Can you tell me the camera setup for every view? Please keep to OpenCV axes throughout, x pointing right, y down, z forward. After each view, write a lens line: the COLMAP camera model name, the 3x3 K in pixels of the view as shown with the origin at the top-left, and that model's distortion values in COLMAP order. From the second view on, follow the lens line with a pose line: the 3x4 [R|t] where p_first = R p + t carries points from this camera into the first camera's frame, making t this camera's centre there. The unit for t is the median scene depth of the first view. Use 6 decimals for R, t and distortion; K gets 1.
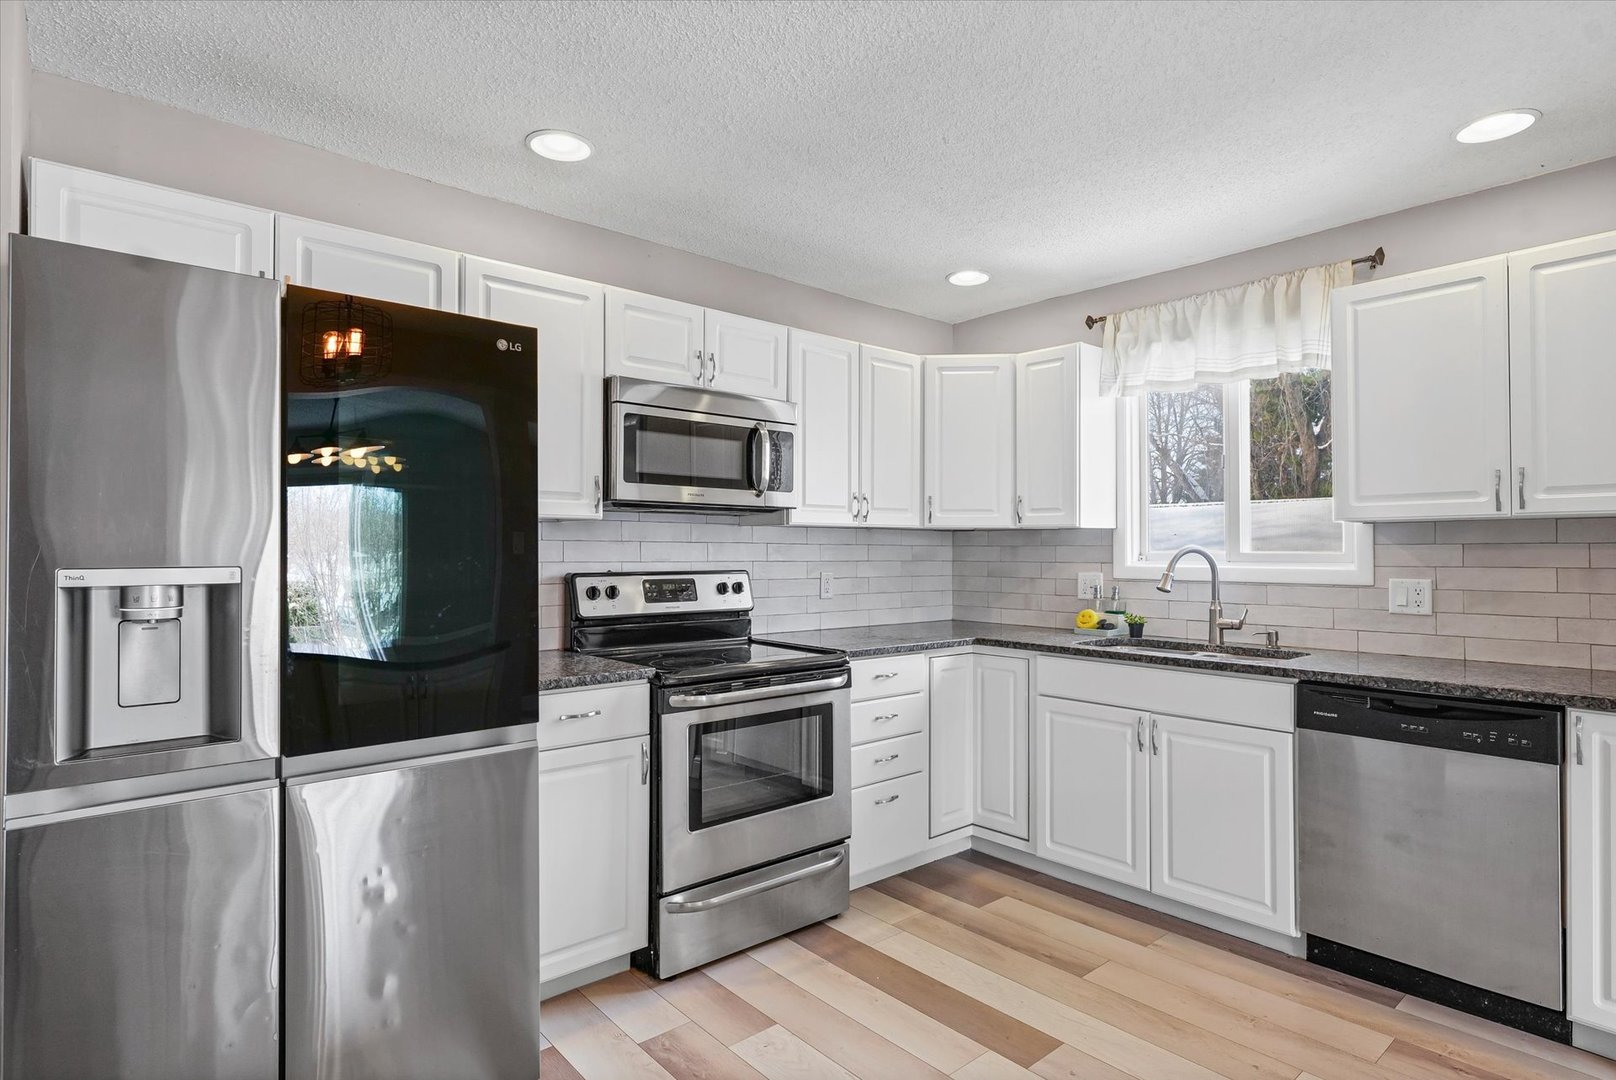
lens RADIAL K [[842.9, 0, 808.0], [0, 842.9, 540.0], [0, 0, 1]] dist [0.000139, -0.000107]
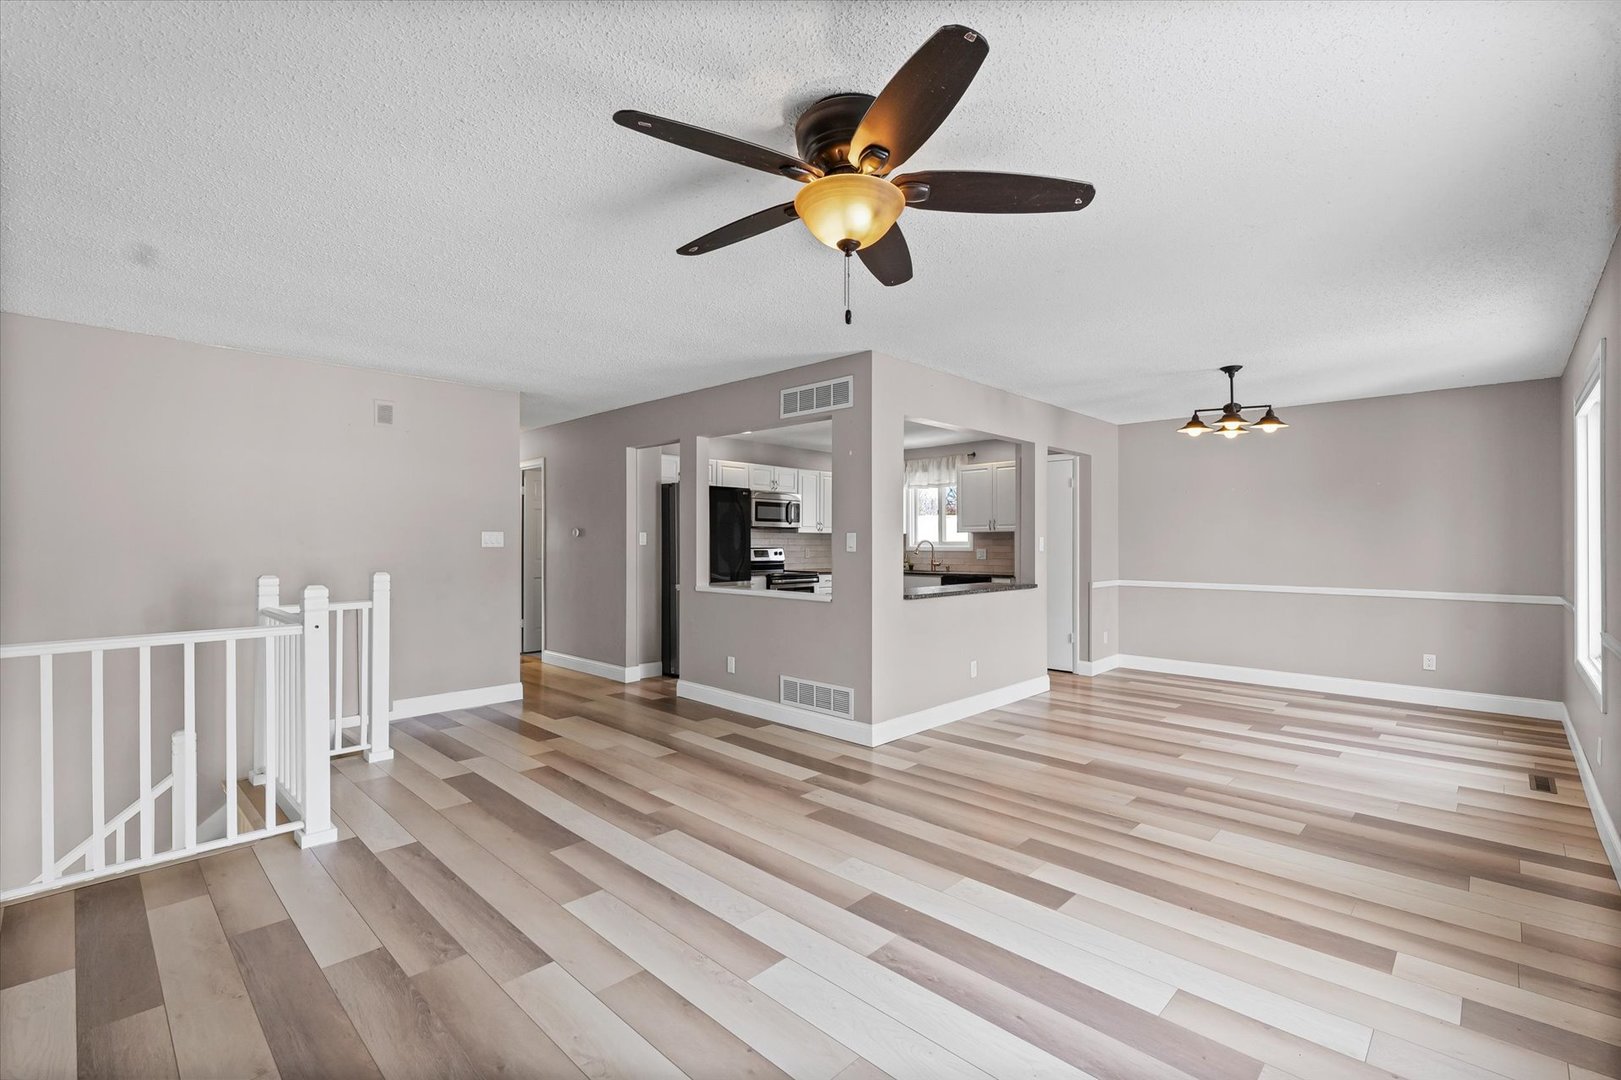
lens RADIAL K [[712.5, 0, 810.5], [0, 712.5, 540.0], [0, 0, 1]] dist [0.001918, 0.000191]
pose [[0.995687, -0.000034, 0.092777, -0.224674], [-0.000580, 0.999978, 0.006593, -0.009206], [-0.092776, -0.006619, 0.995665, -1.655431]]
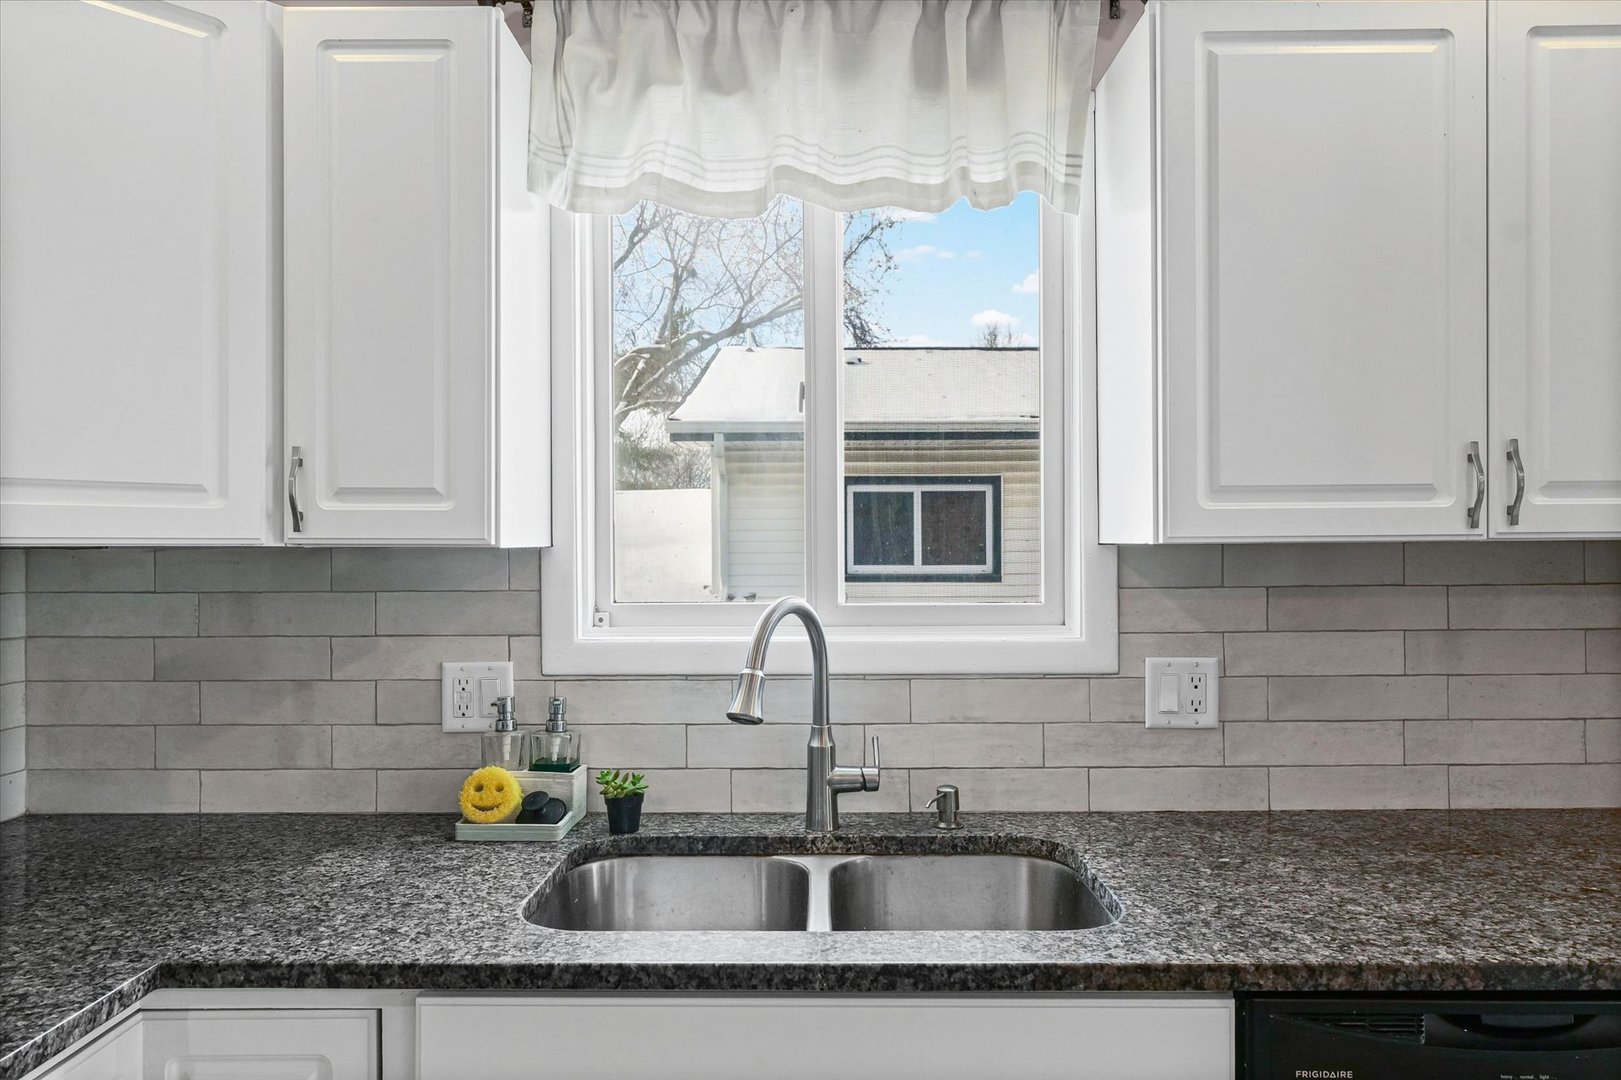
lens RADIAL K [[1033.8, 0, 809.3], [0, 1033.8, 548.1], [0, 0, 1]] dist [0.001720, 0.000665]
pose [[0.666228, -0.003009, 0.745742, 0.101515], [-0.004080, 0.999962, 0.007680, -0.020266], [-0.745737, -0.008159, 0.666190, 0.688596]]
